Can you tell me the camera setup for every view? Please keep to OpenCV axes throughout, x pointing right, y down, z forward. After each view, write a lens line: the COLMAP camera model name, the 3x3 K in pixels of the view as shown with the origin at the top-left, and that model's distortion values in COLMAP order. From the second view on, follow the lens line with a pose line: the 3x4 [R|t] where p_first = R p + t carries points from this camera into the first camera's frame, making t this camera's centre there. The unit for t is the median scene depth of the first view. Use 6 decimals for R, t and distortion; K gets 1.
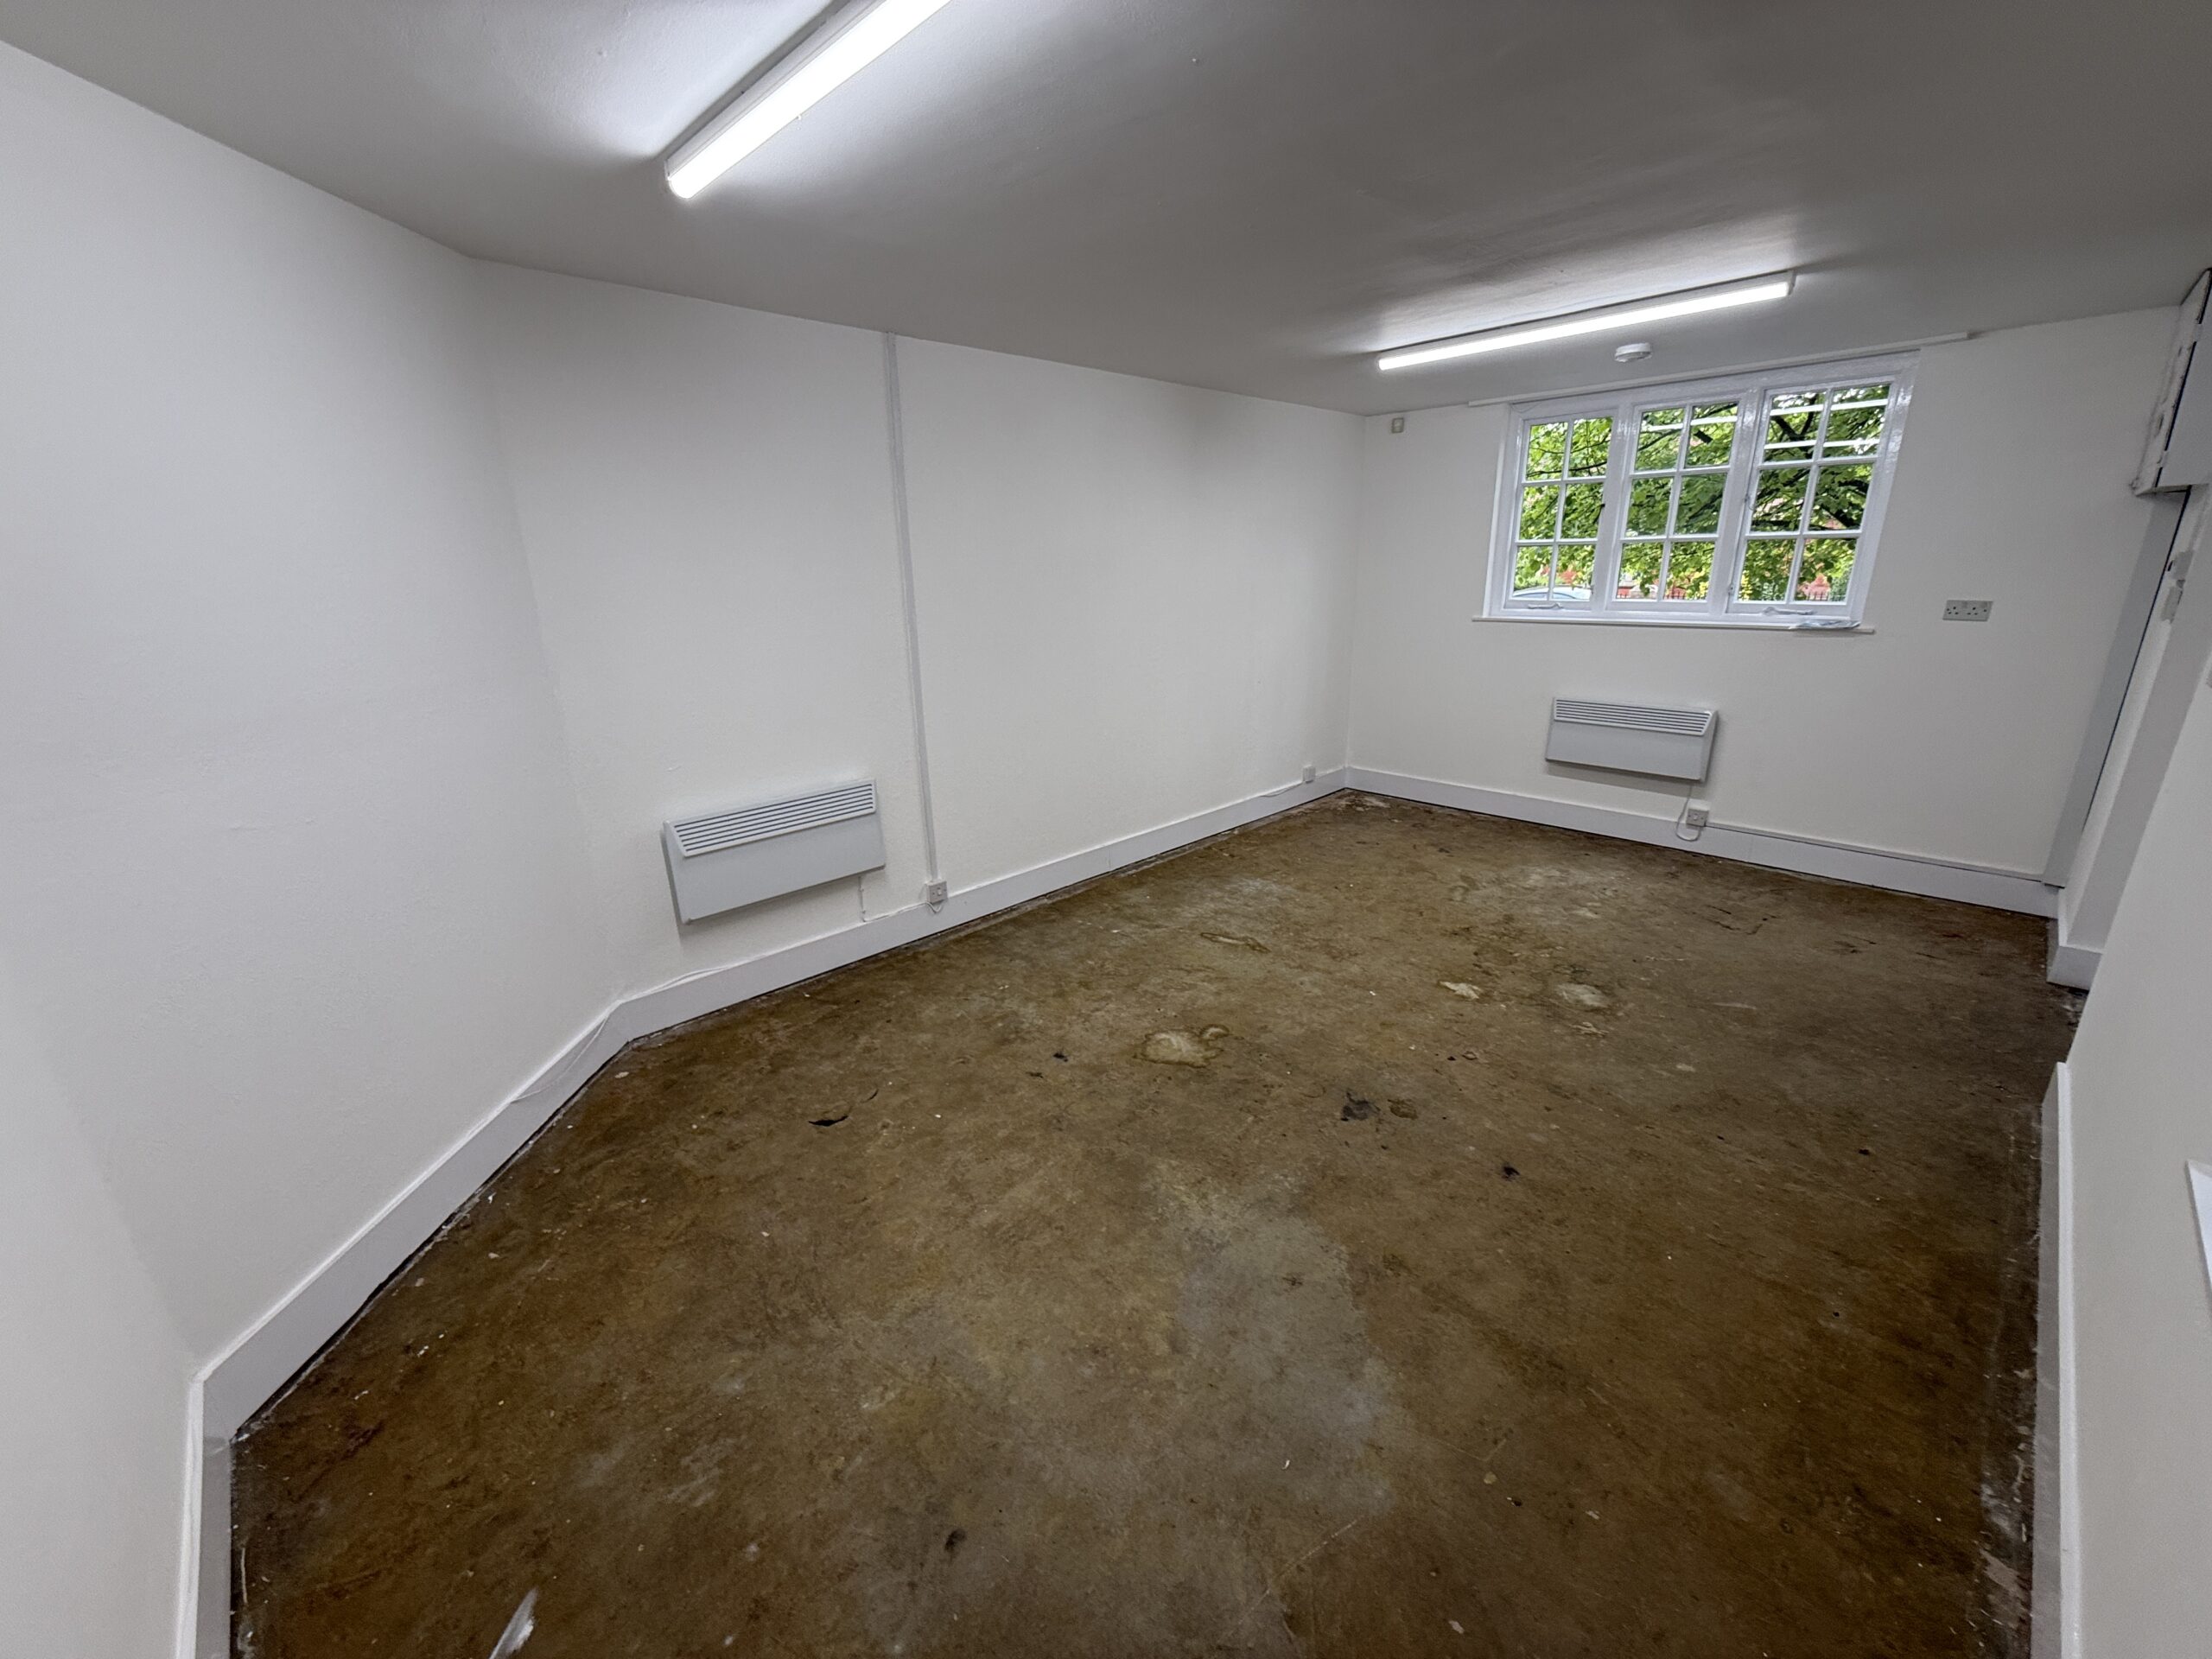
lens RADIAL K [[878.5, 0, 1106.0], [0, 878.5, 829.5], [0, 0, 1]] dist [0.000712, 0.000965]
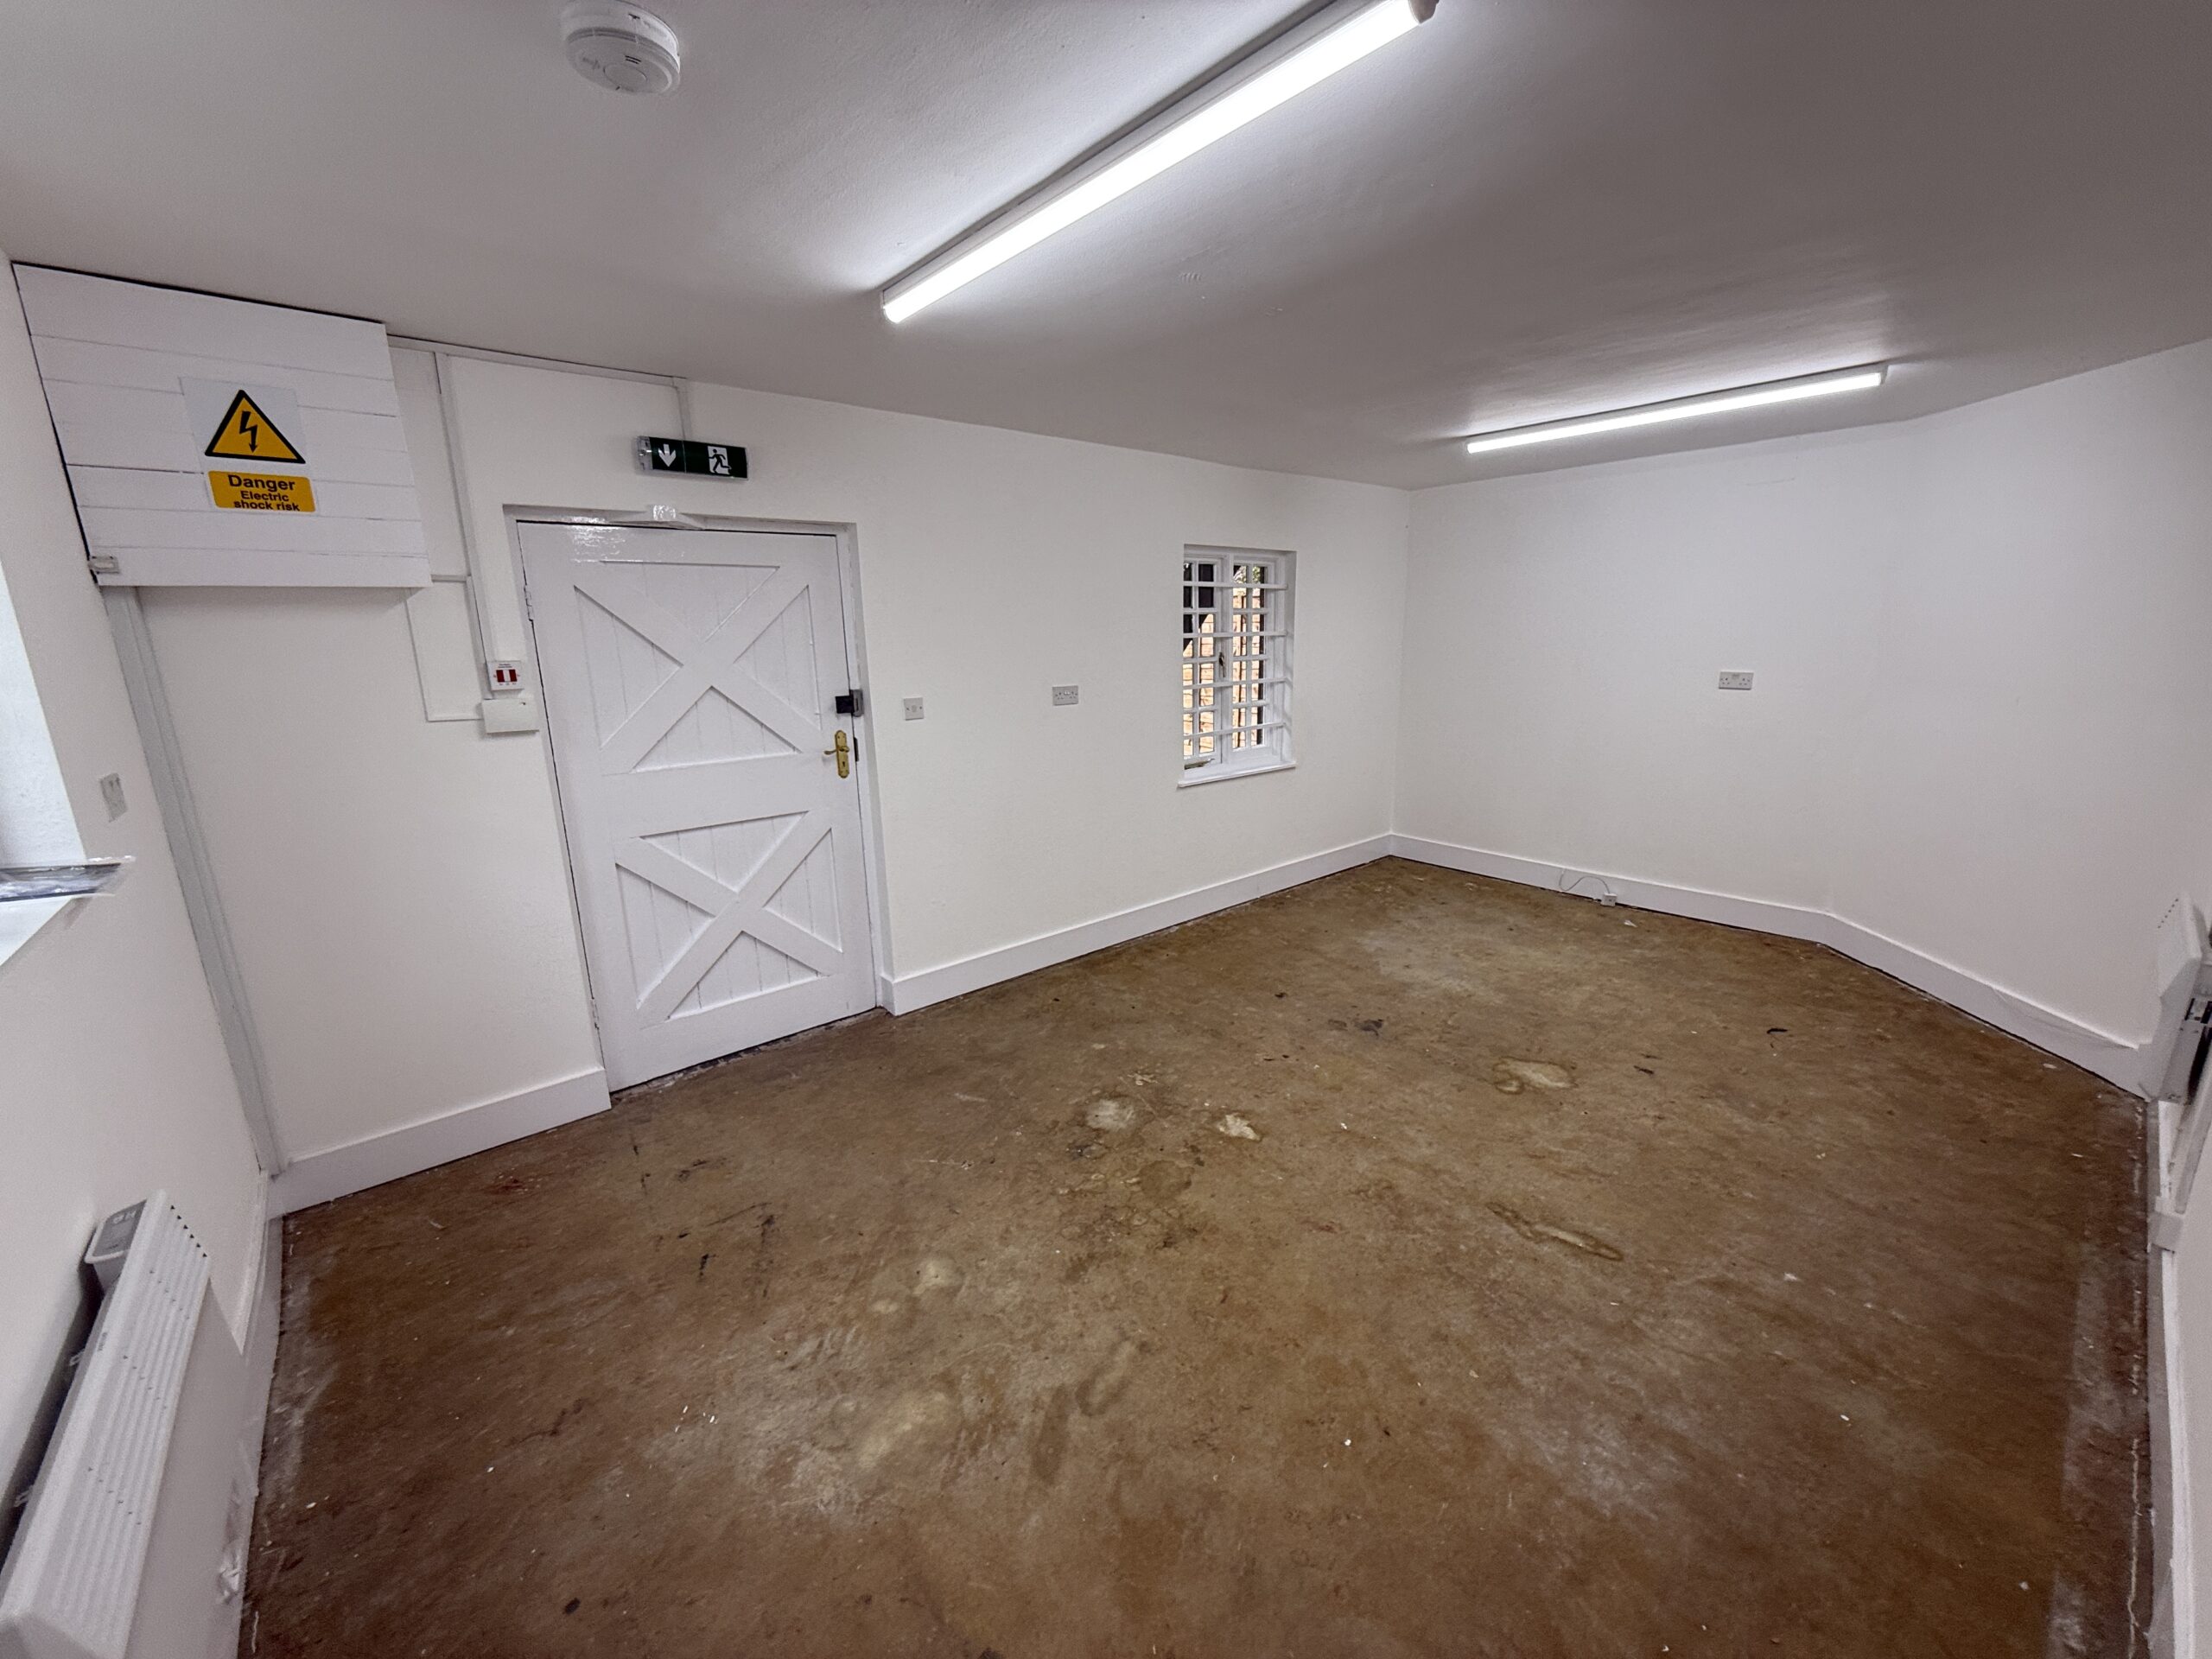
lens RADIAL K [[878.5, 0, 1106.0], [0, 878.5, 829.5], [0, 0, 1]] dist [0.000712, 0.000965]
pose [[-0.997689, 0.025101, 0.063147, 0.478063], [0.053380, 0.864548, 0.499708, -0.514066], [-0.042050, 0.501923, -0.863889, 1.621215]]
